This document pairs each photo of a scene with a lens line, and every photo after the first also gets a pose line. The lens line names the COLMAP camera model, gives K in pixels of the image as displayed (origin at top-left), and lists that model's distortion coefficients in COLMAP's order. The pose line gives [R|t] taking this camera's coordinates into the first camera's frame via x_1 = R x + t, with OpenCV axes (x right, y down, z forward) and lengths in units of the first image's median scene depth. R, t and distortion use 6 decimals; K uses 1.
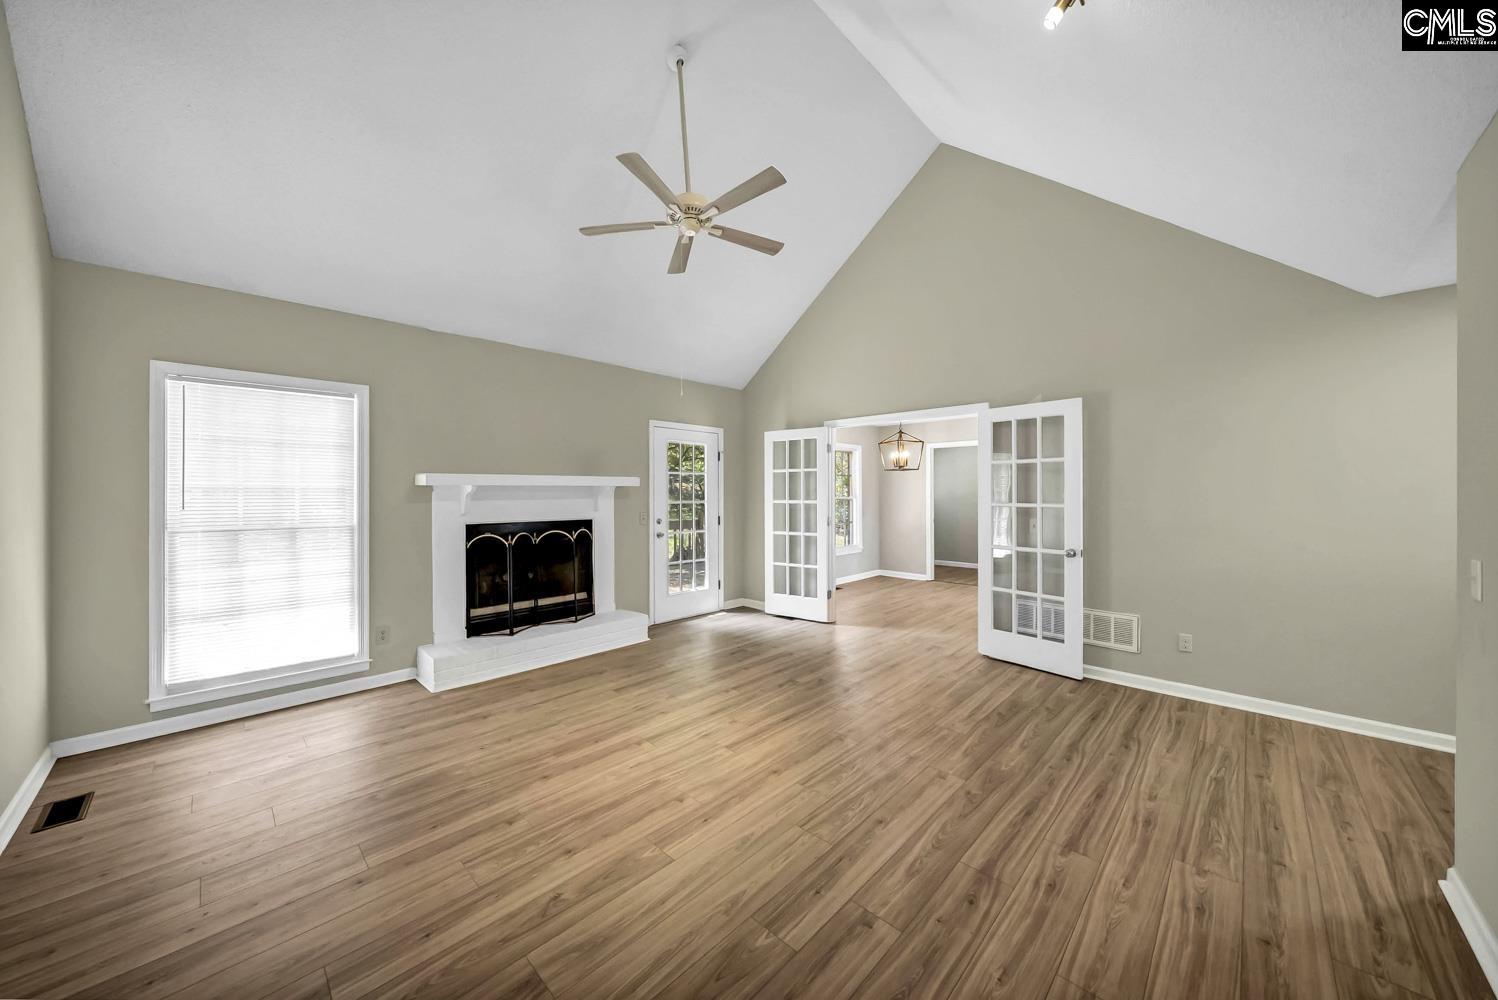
lens RADIAL K [[522.7, 0, 744.3], [0, 522.7, 488.5], [0, 0, 1]] dist [-0.003907, -0.000039]
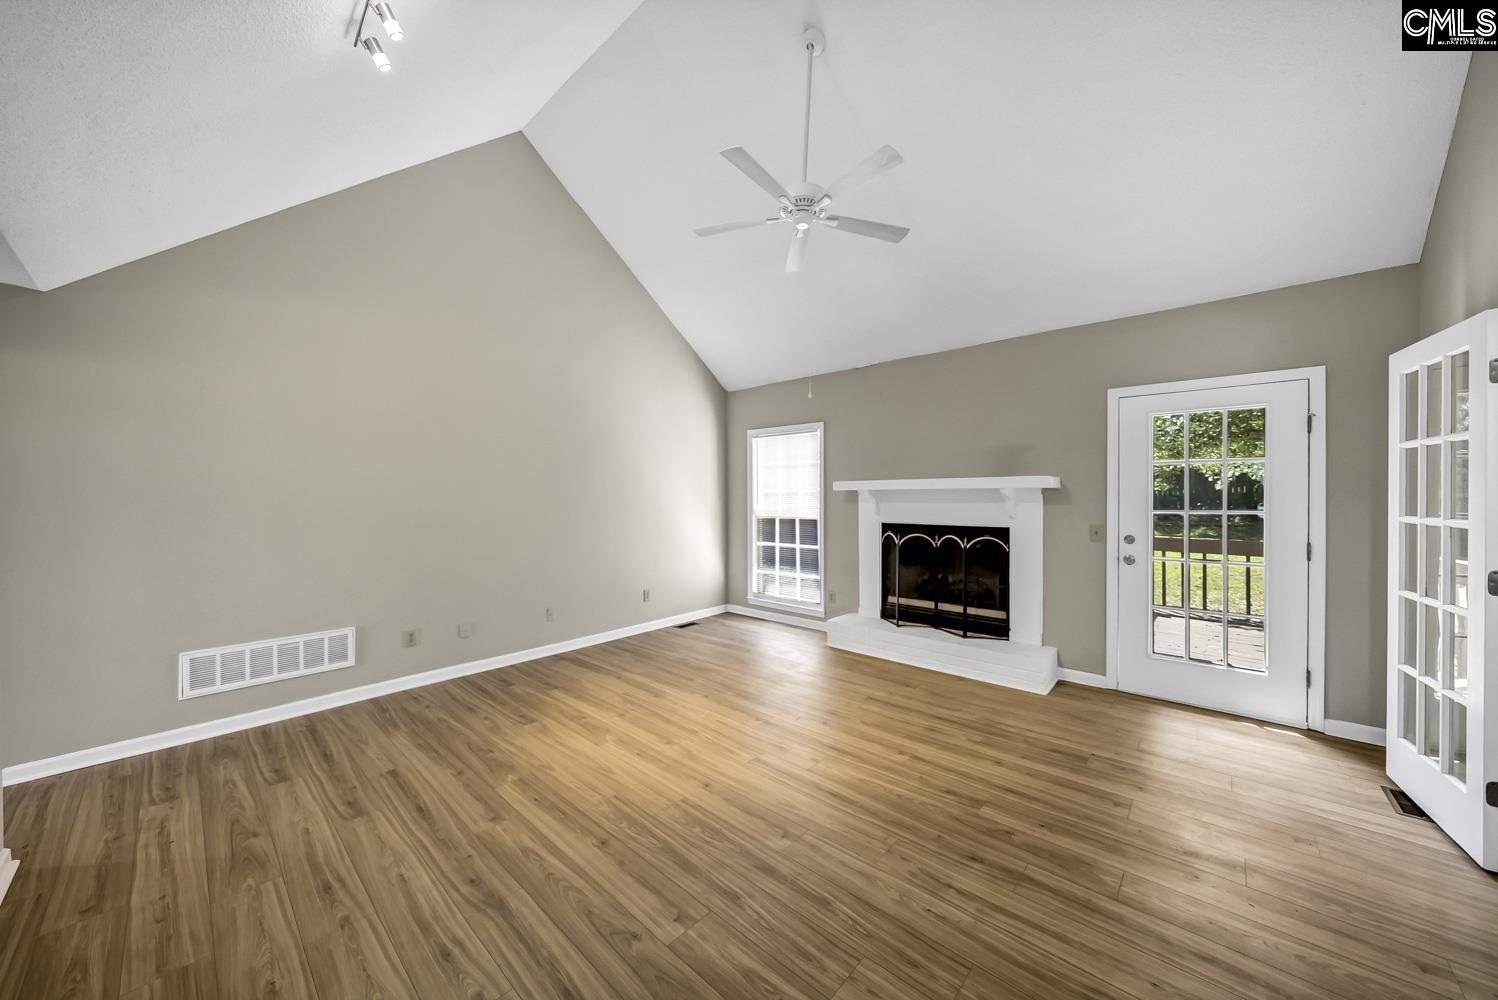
lens RADIAL K [[531.5, 0, 746.3], [0, 531.5, 495.5], [0, 0, 1]] dist [-0.001926, -0.000005]
pose [[0.026231, 0.005926, -0.999638, 0.738078], [0.012681, 0.999900, 0.006260, -0.004828], [0.999575, -0.012841, 0.026153, 0.738050]]
